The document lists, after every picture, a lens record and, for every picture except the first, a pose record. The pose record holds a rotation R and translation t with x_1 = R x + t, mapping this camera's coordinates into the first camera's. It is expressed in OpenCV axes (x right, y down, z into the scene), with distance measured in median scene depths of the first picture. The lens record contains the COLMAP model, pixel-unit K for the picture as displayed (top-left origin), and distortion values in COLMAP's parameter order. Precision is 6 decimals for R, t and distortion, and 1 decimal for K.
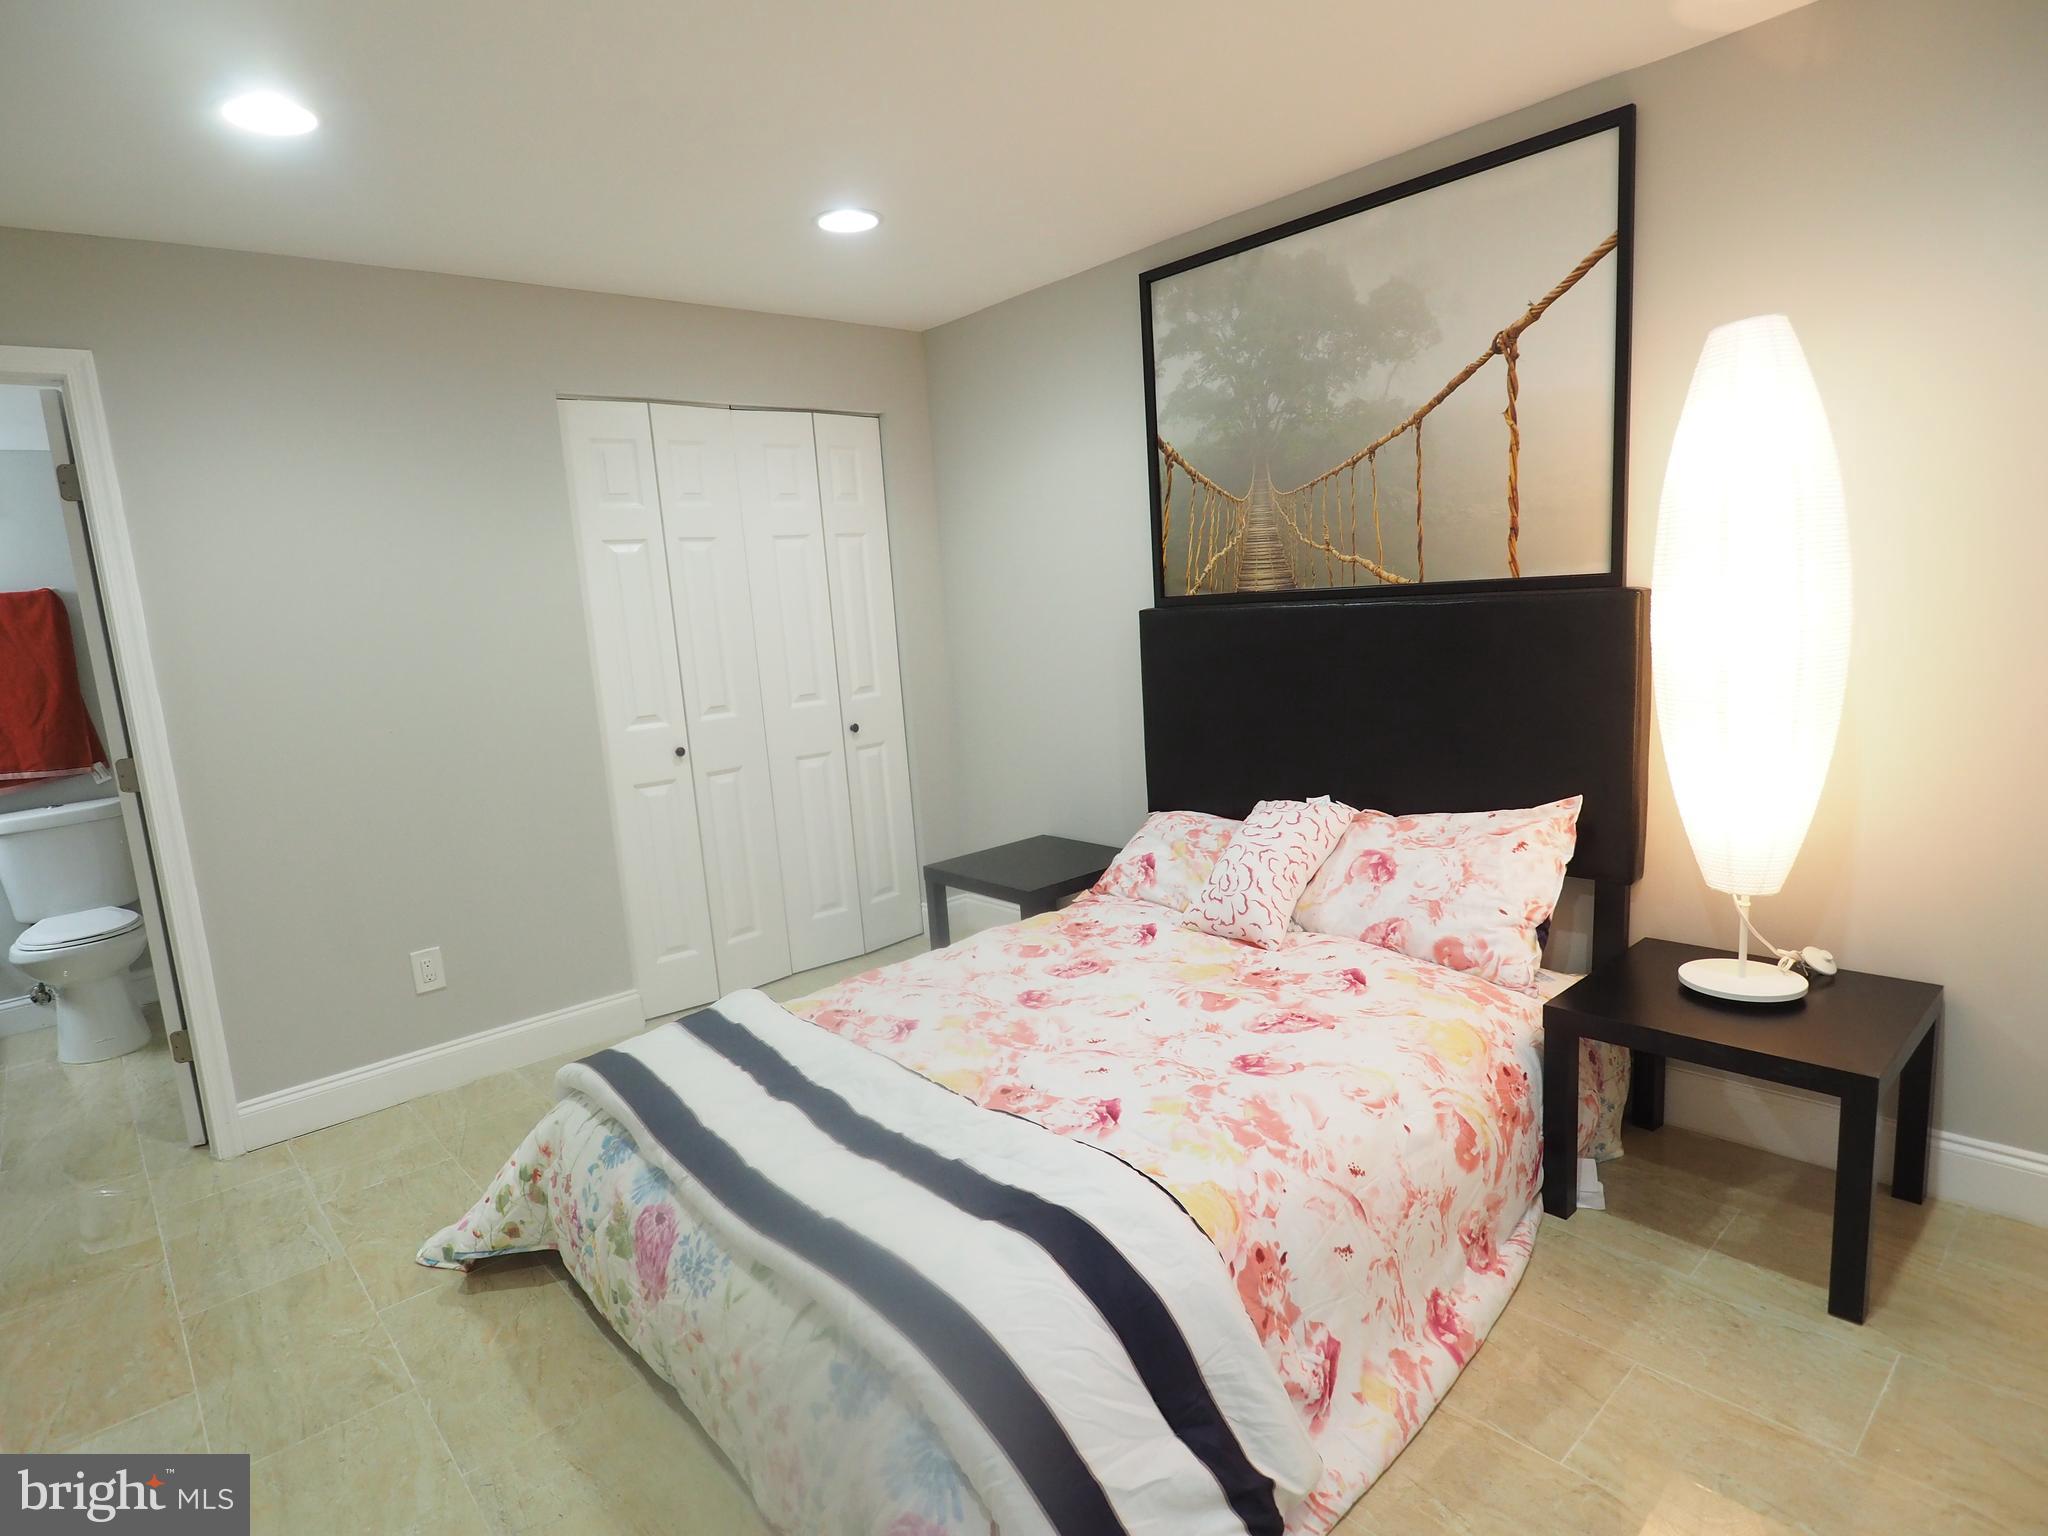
lens RADIAL K [[1103.1, 0, 1021.0], [0, 1103.1, 782.4], [0, 0, 1]] dist [-0.006197, -0.005989]
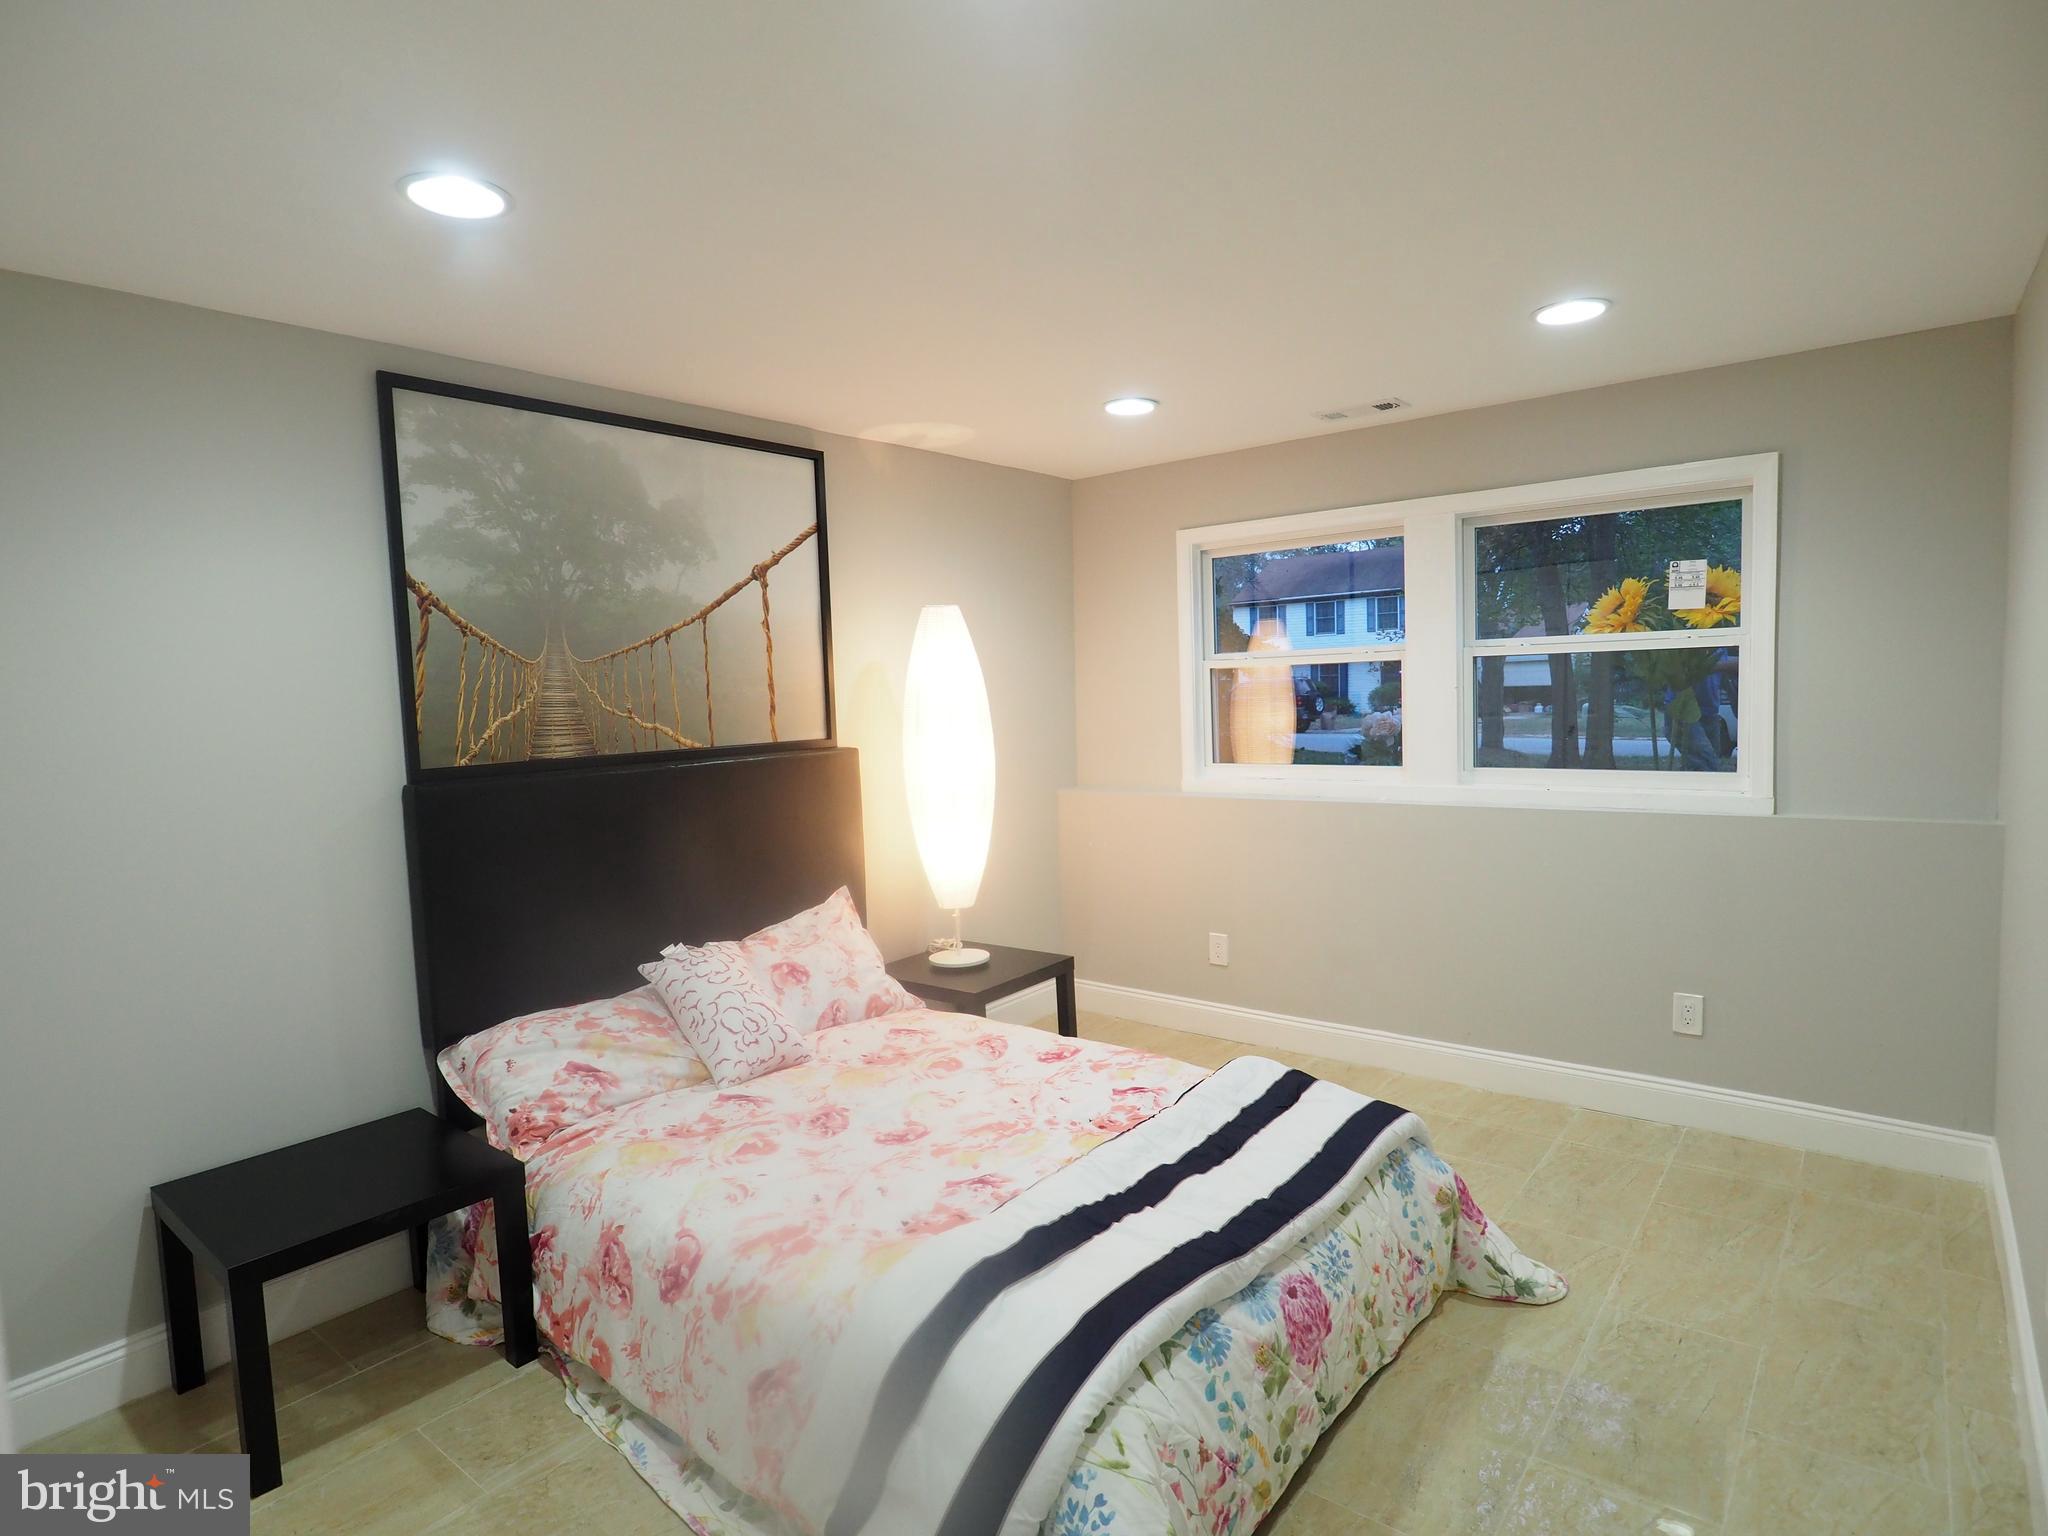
lens RADIAL K [[1103.1, 0, 1015.4], [0, 1103.1, 779.3], [0, 0, 1]] dist [-0.006197, -0.005989]
pose [[-0.158275, -0.009037, 0.987354, -0.896550], [0.214058, 0.975863, 0.043245, -0.129150], [-0.963913, 0.218195, -0.152520, 0.882857]]
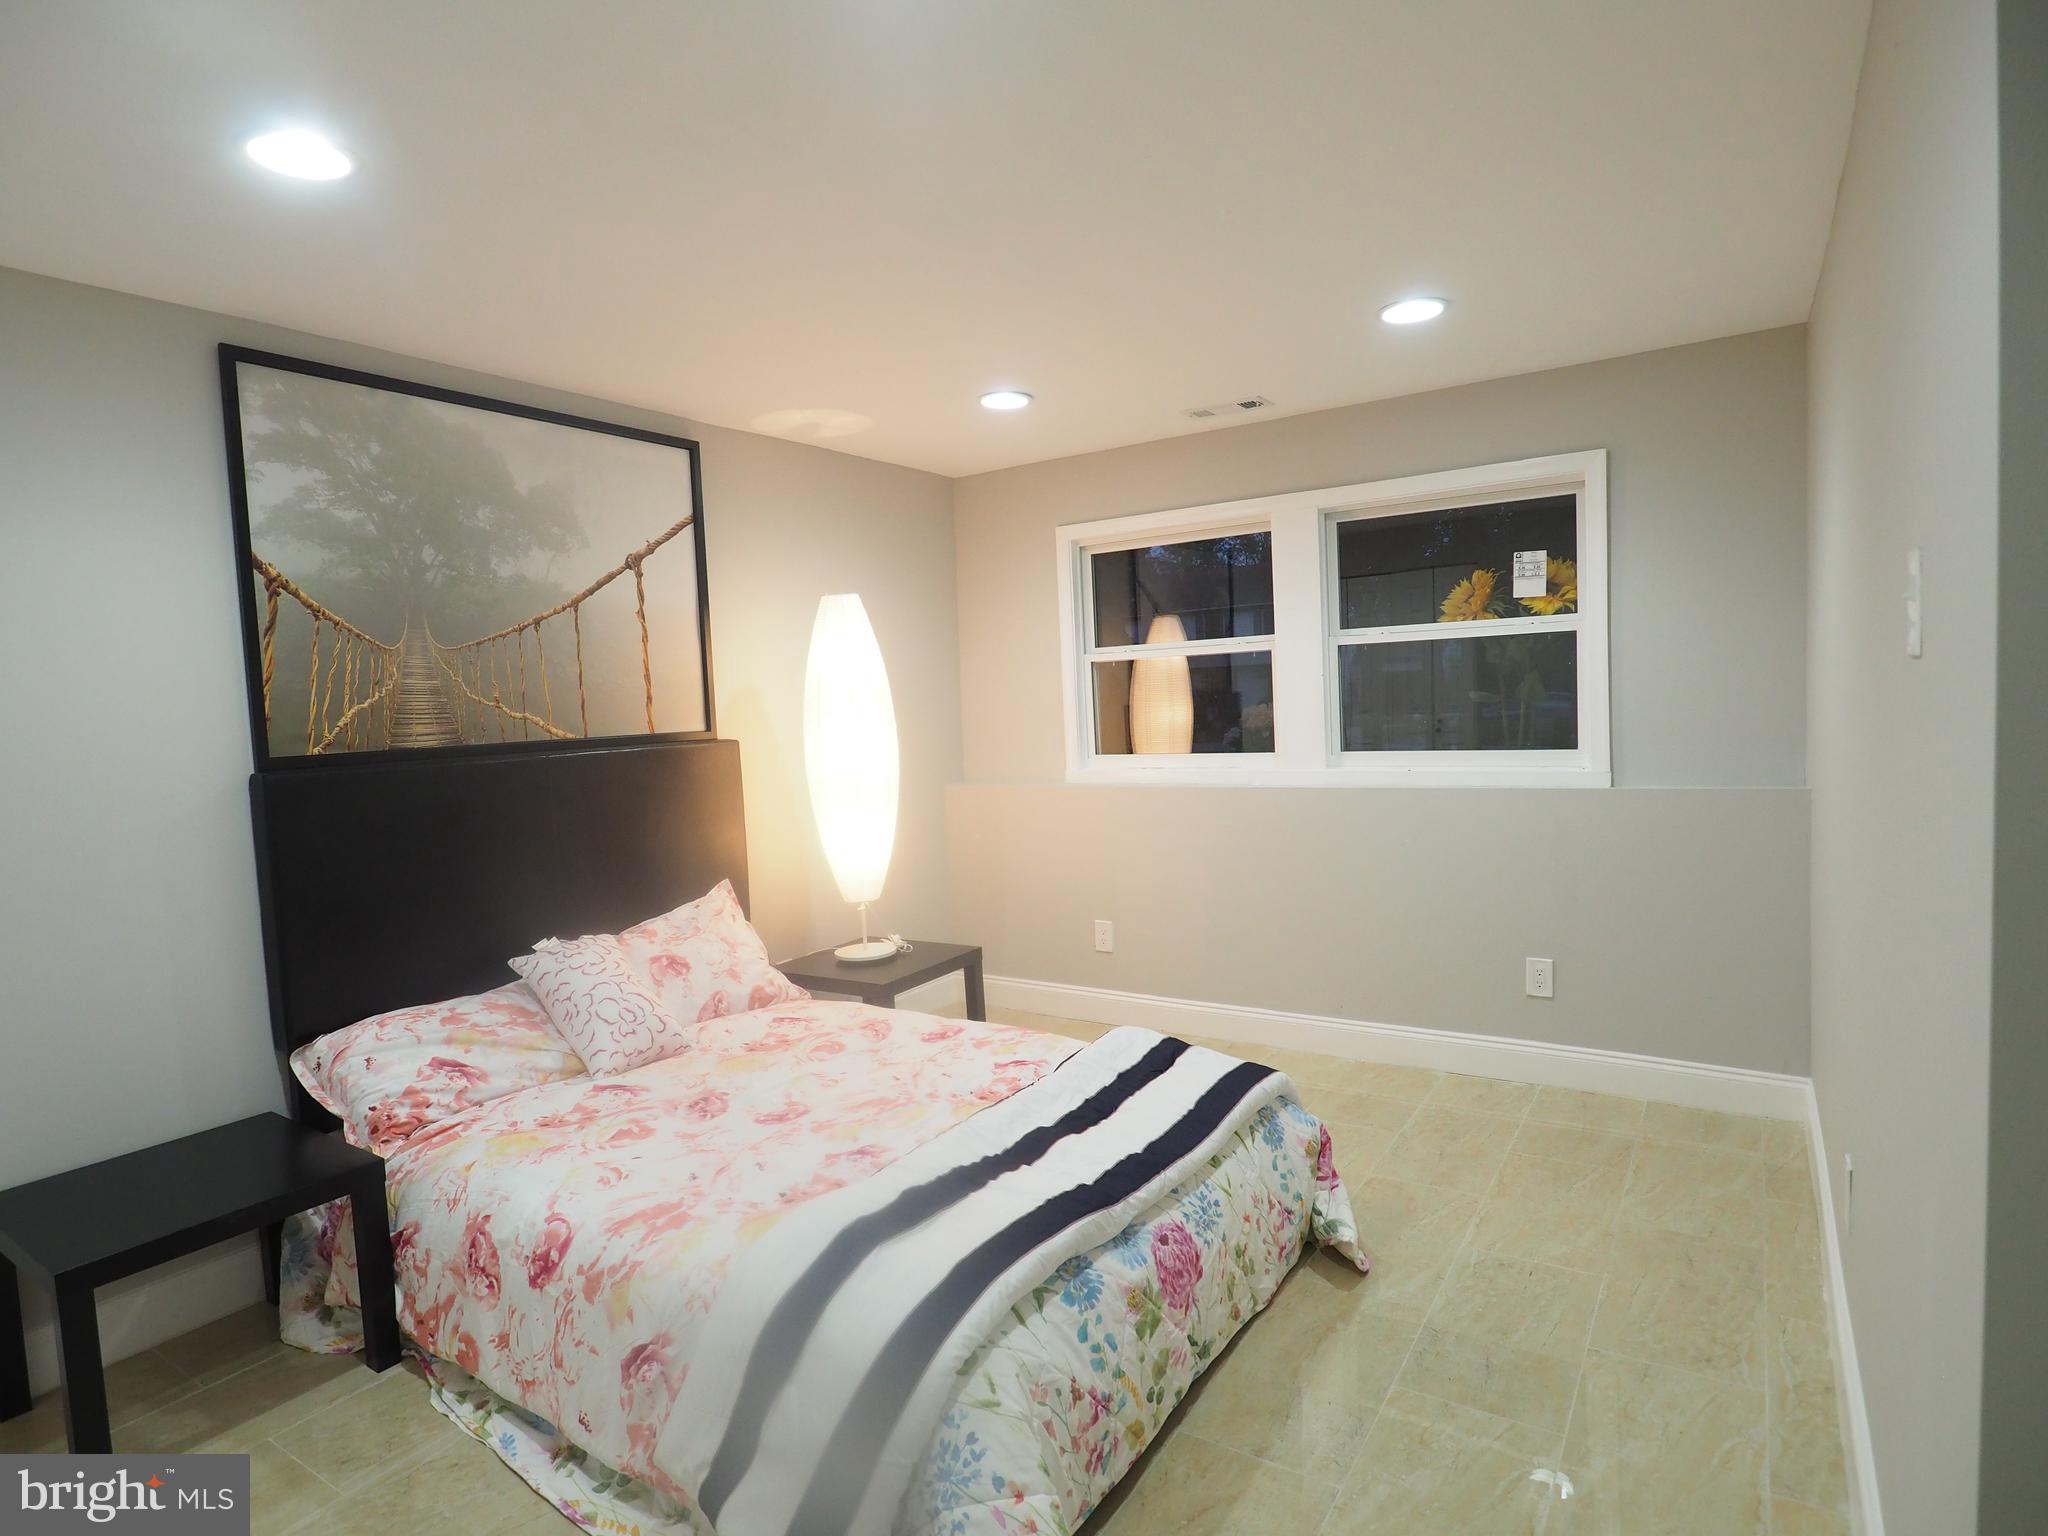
lens RADIAL K [[1103.1, 0, 1018.5], [0, 1103.1, 777.8], [0, 0, 1]] dist [-0.006197, -0.005989]
pose [[-0.250419, 0.009885, 0.968087, -0.913804], [0.226352, 0.972832, 0.048618, -0.092613], [-0.941305, 0.231303, -0.245853, 0.874271]]
